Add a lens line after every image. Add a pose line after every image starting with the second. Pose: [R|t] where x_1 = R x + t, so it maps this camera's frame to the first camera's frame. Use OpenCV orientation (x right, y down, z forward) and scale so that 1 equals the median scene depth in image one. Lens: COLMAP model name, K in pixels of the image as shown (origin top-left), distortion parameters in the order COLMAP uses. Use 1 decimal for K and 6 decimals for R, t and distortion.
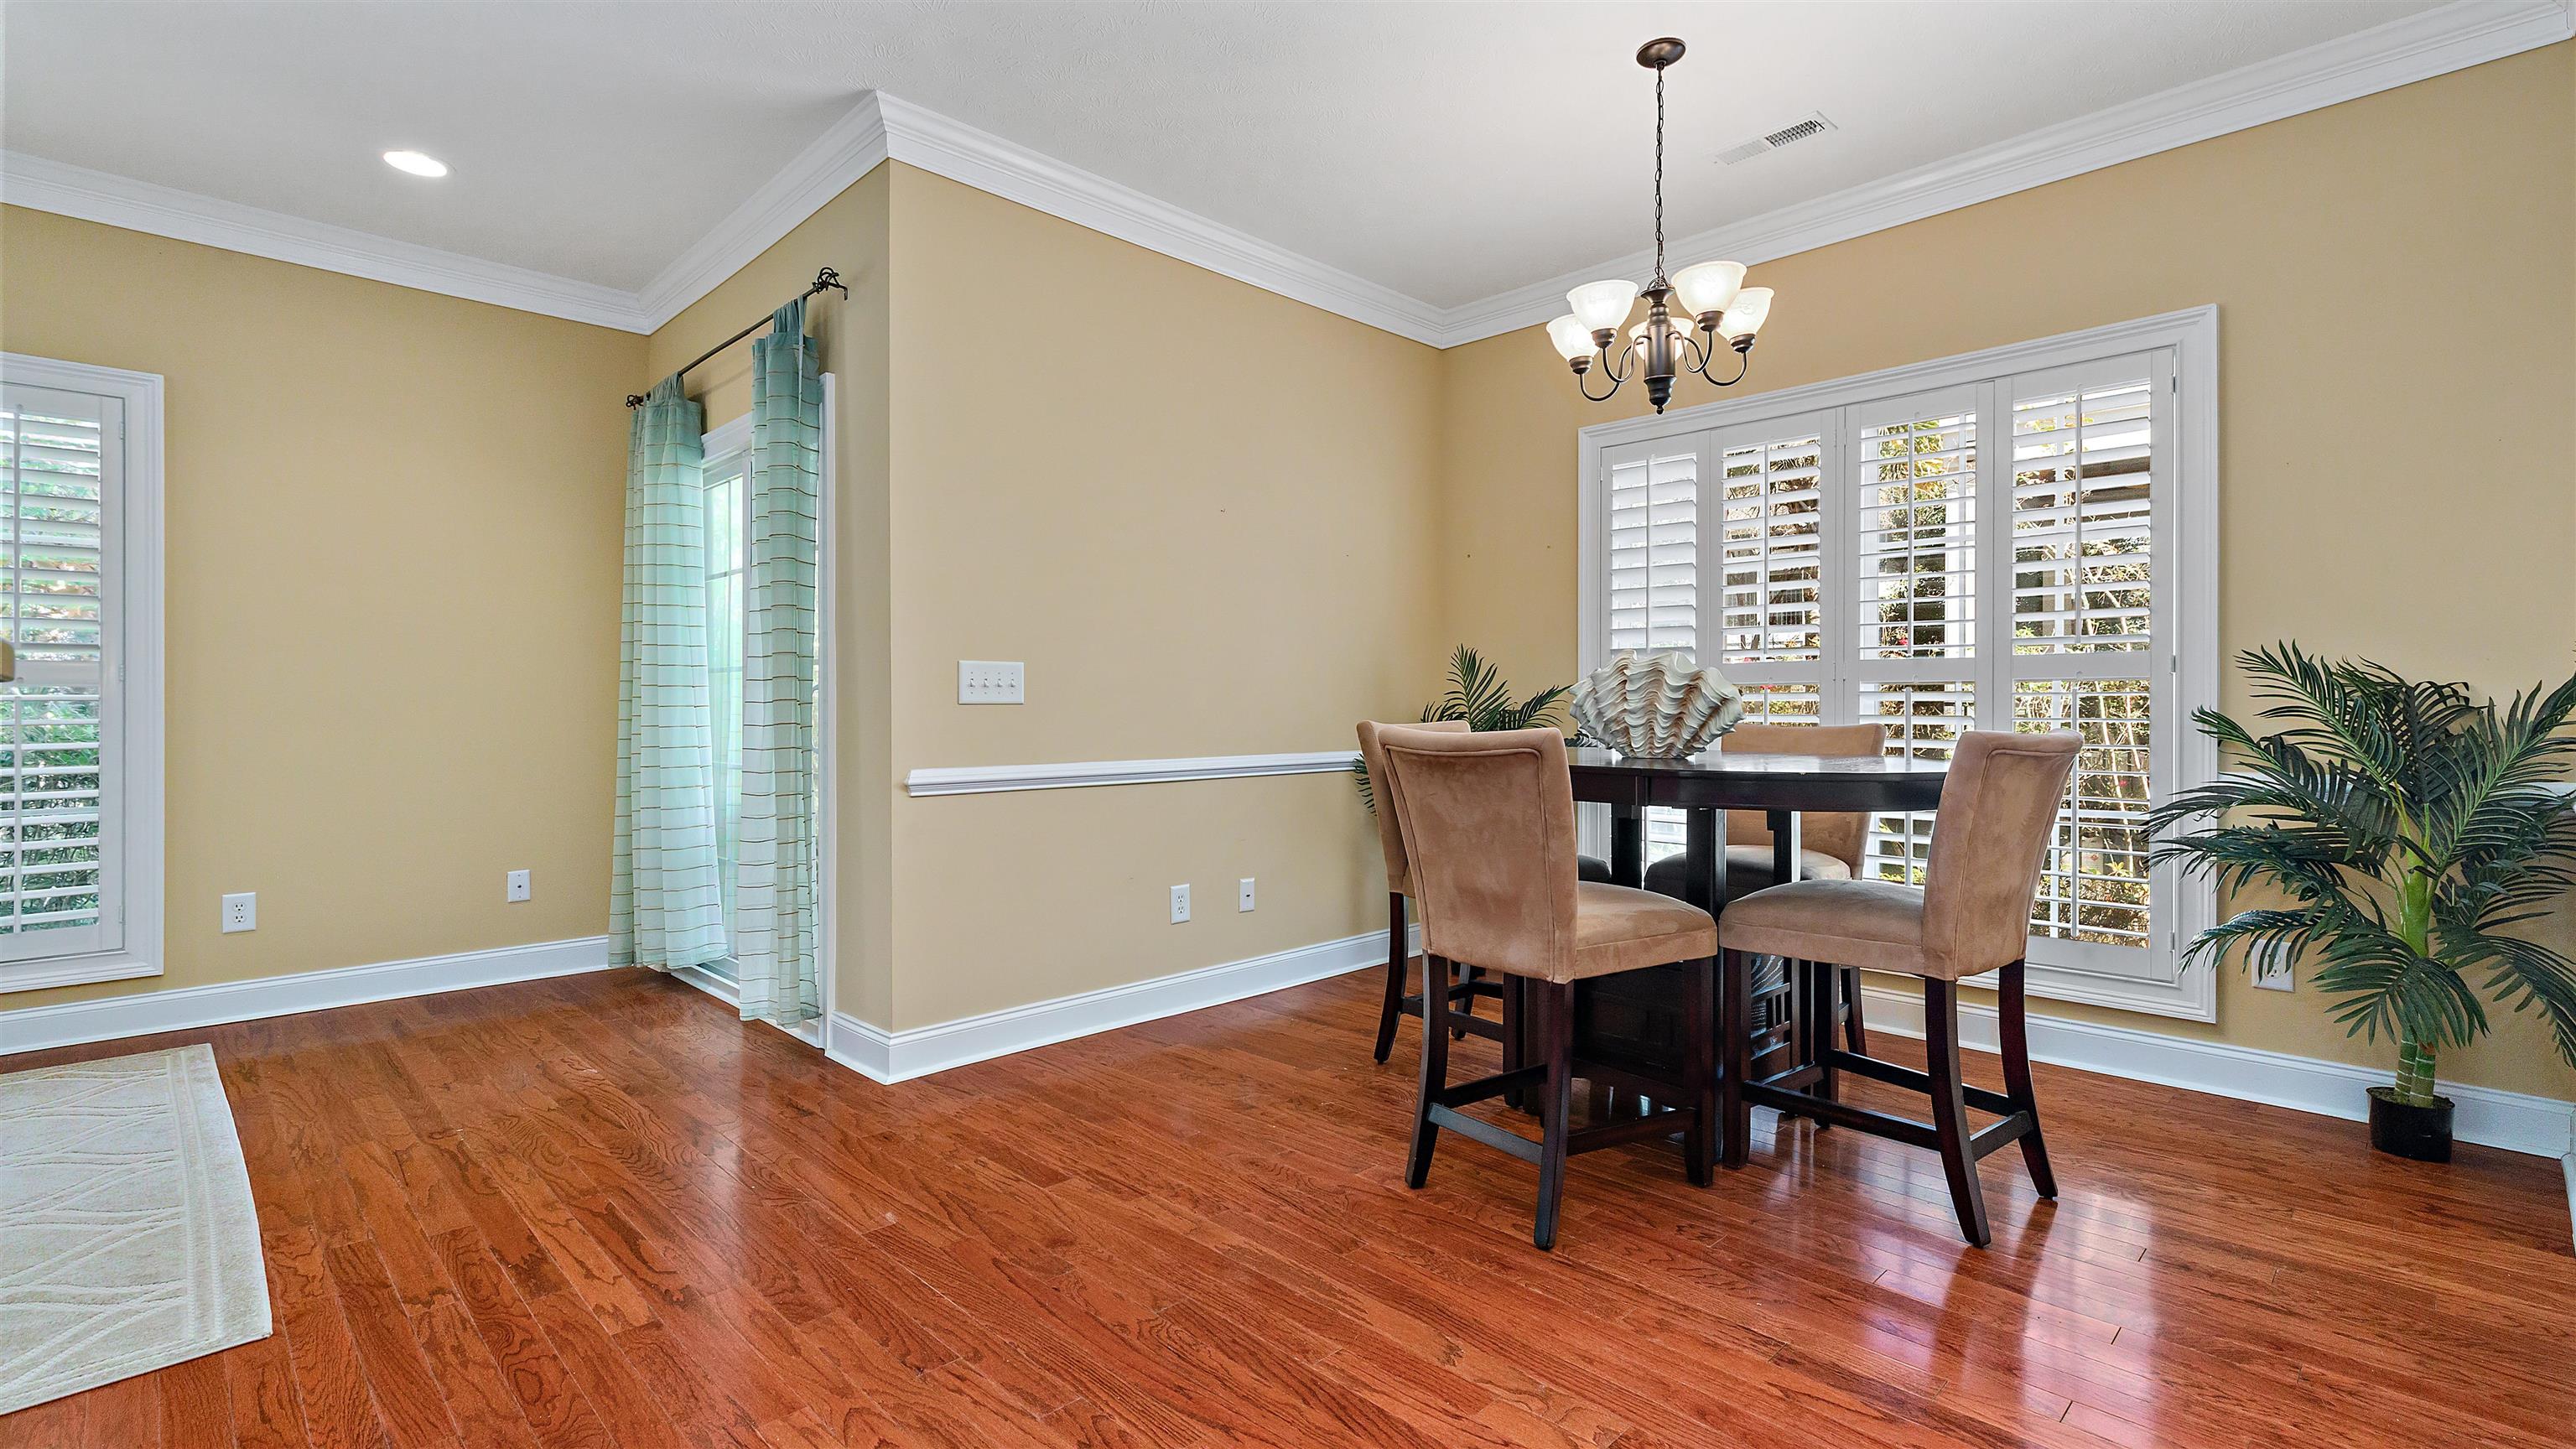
lens RADIAL K [[1160.3, 0, 1281.2], [0, 1160.3, 705.8], [0, 0, 1]] dist [0.003703, 0.000478]
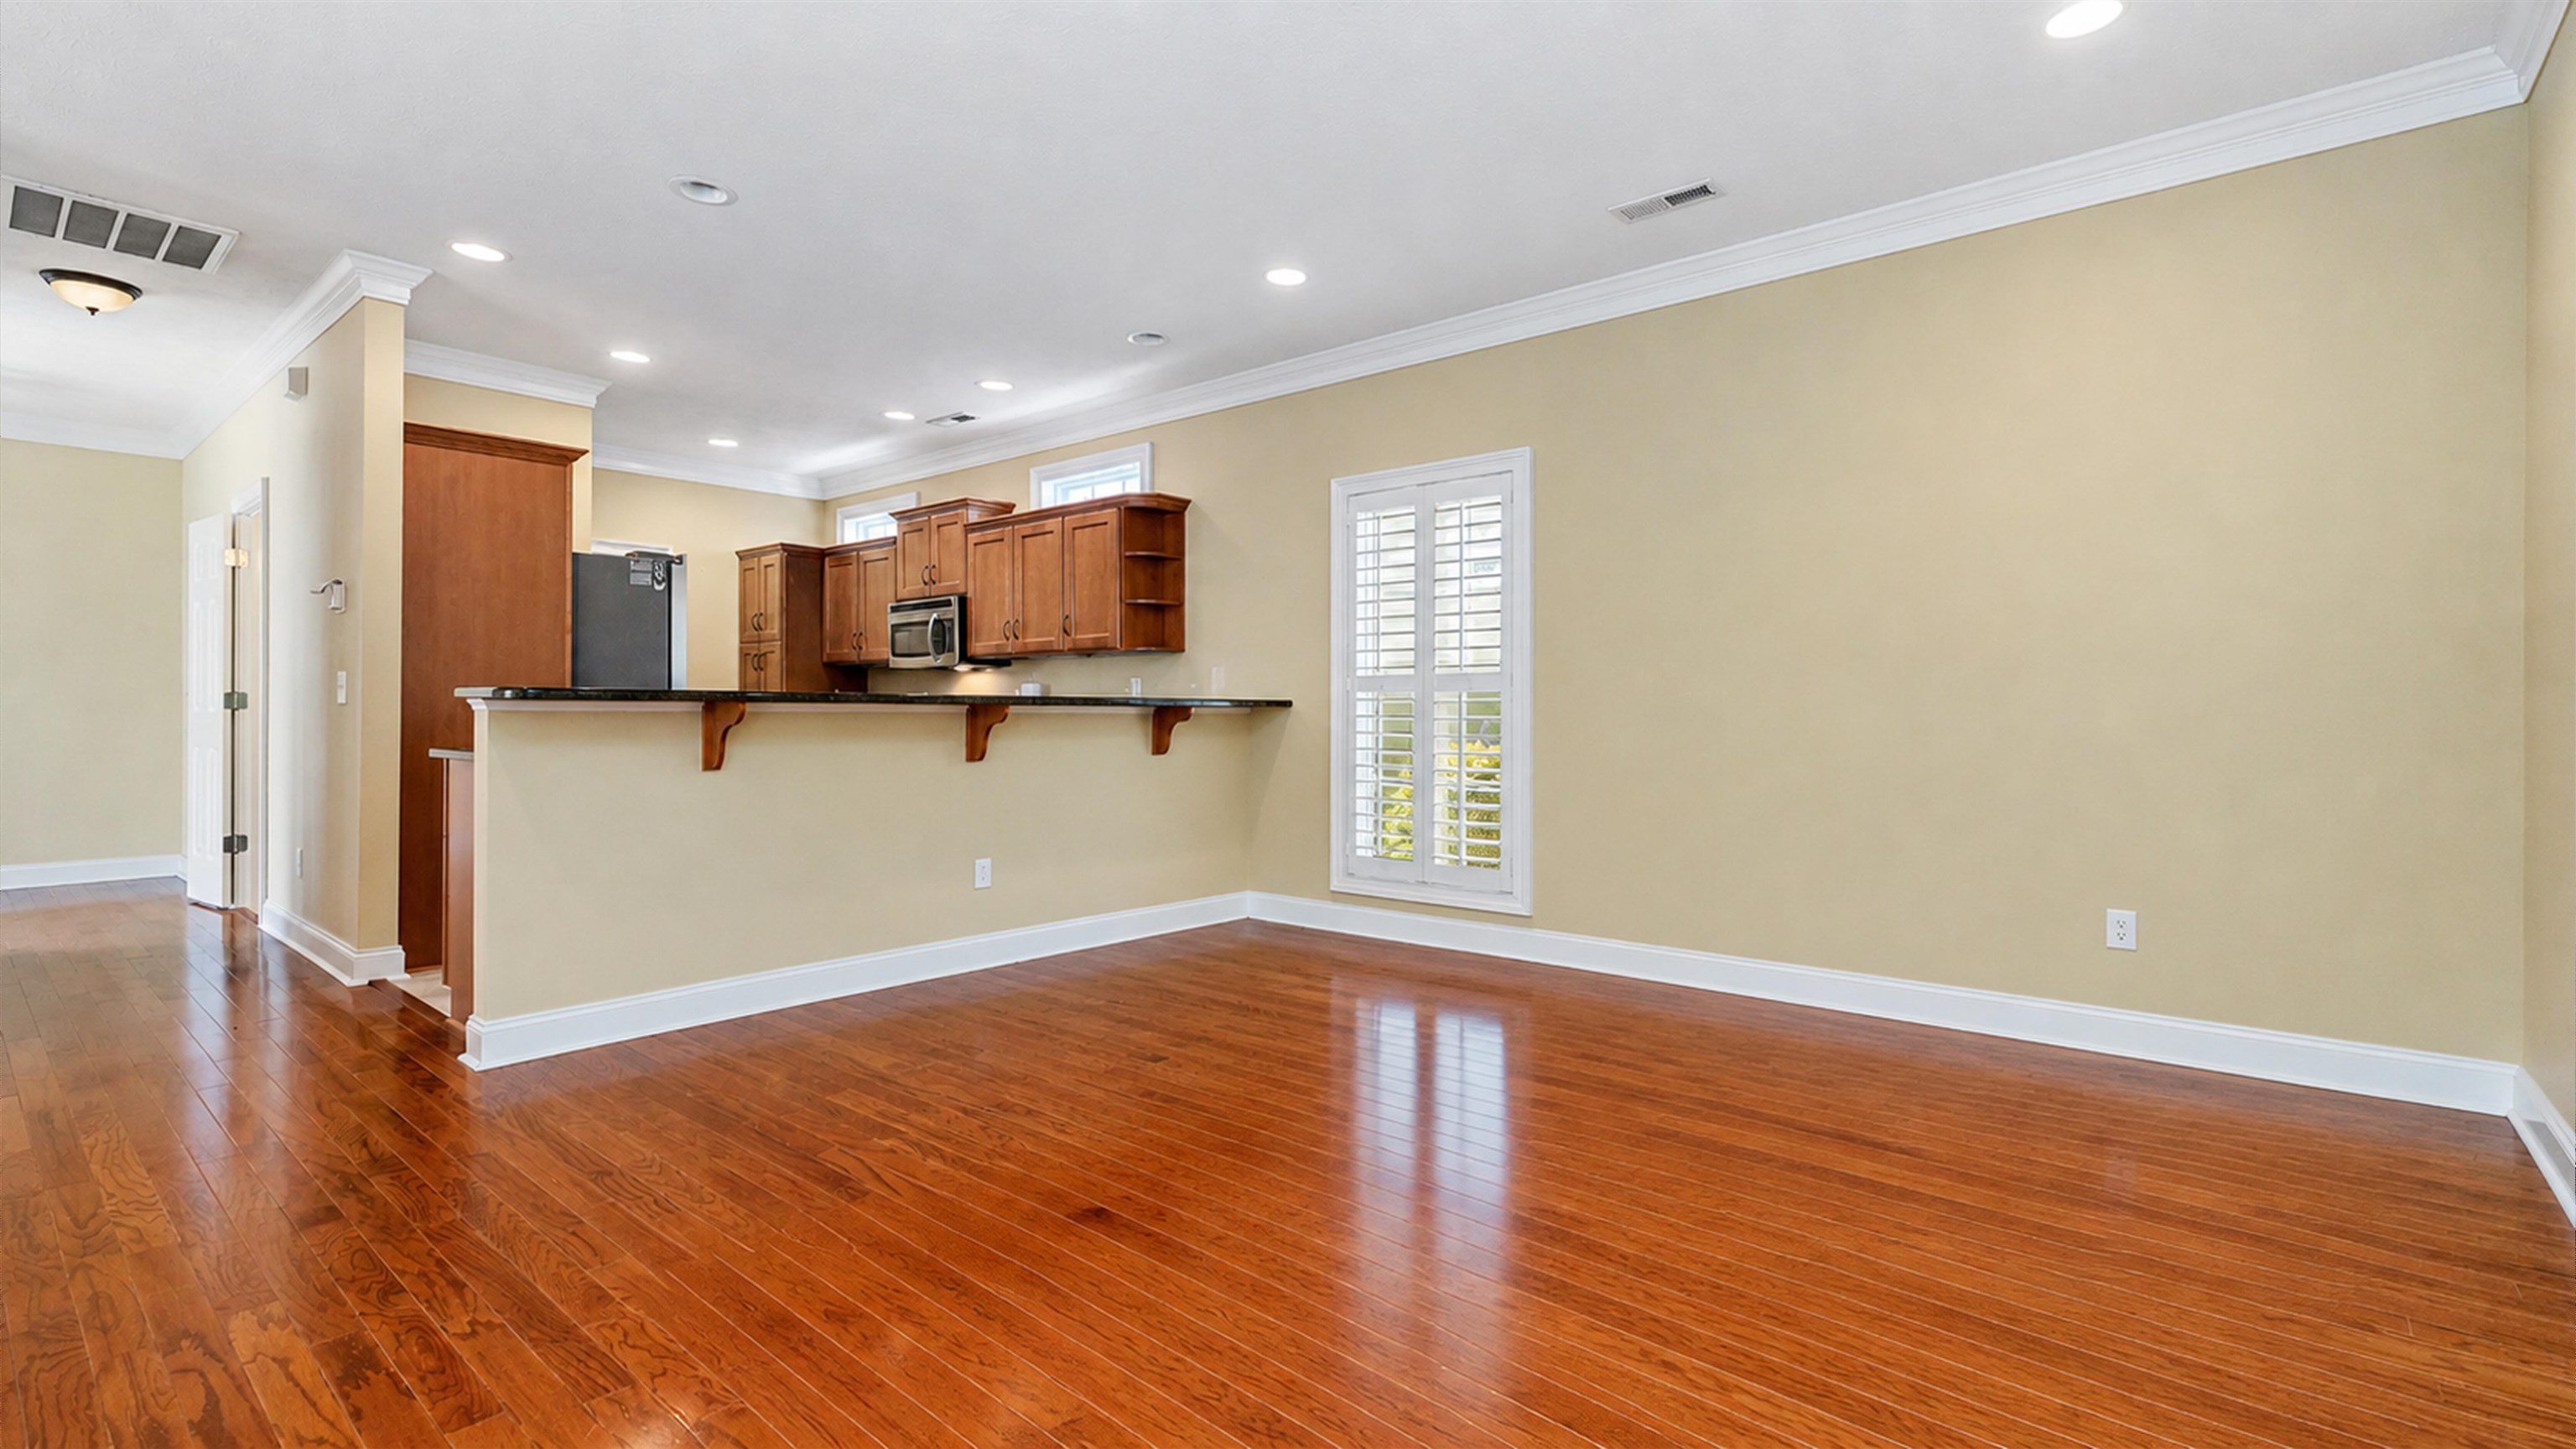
lens RADIAL K [[1160.3, 0, 1291.9], [0, 1160.3, 710.6], [0, 0, 1]] dist [0.003703, 0.000478]
pose [[-0.995470, -0.000316, -0.095078, -1.196496], [-0.000124, 0.999998, -0.002028, 0.009778], [0.095078, -0.002007, -0.995468, 1.841458]]
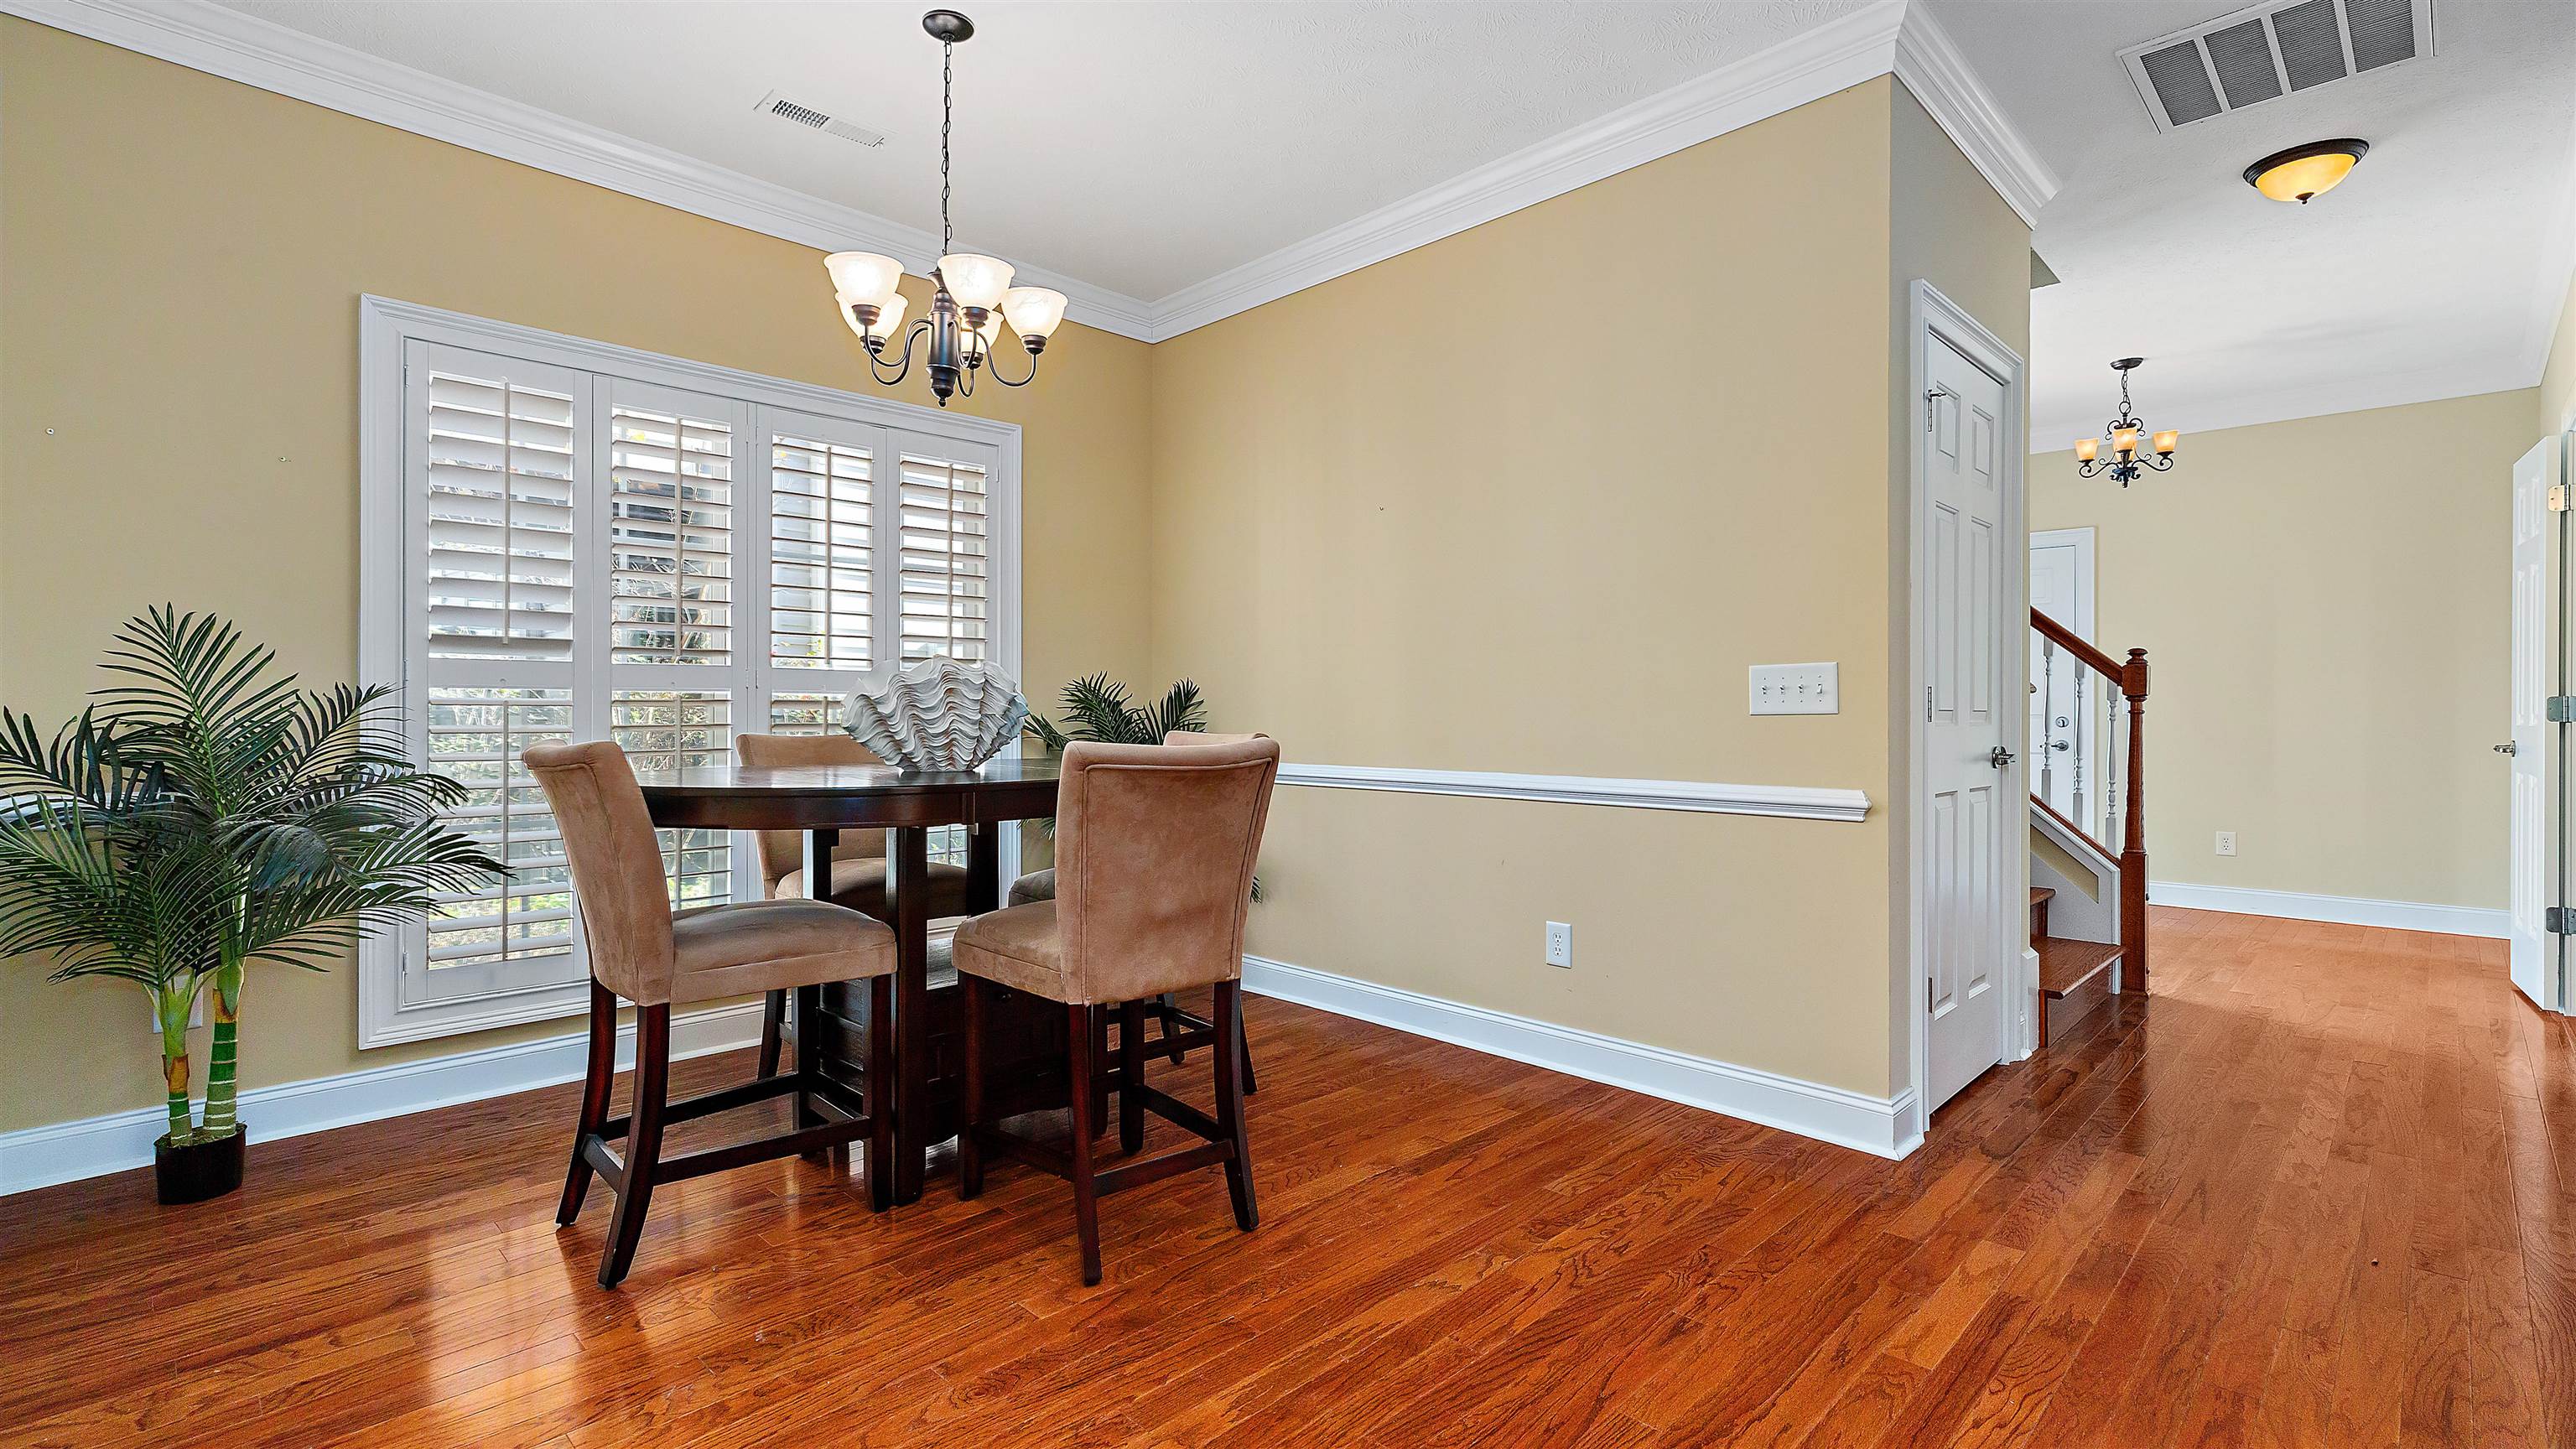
lens RADIAL K [[1160.3, 0, 1286.7], [0, 1160.3, 711.8], [0, 0, 1]] dist [0.003703, 0.000478]
pose [[-0.013076, -0.000287, 0.999914, -0.834177], [-0.002169, 0.999998, 0.000259, -0.005998], [-0.999912, -0.002165, -0.013077, 0.980585]]
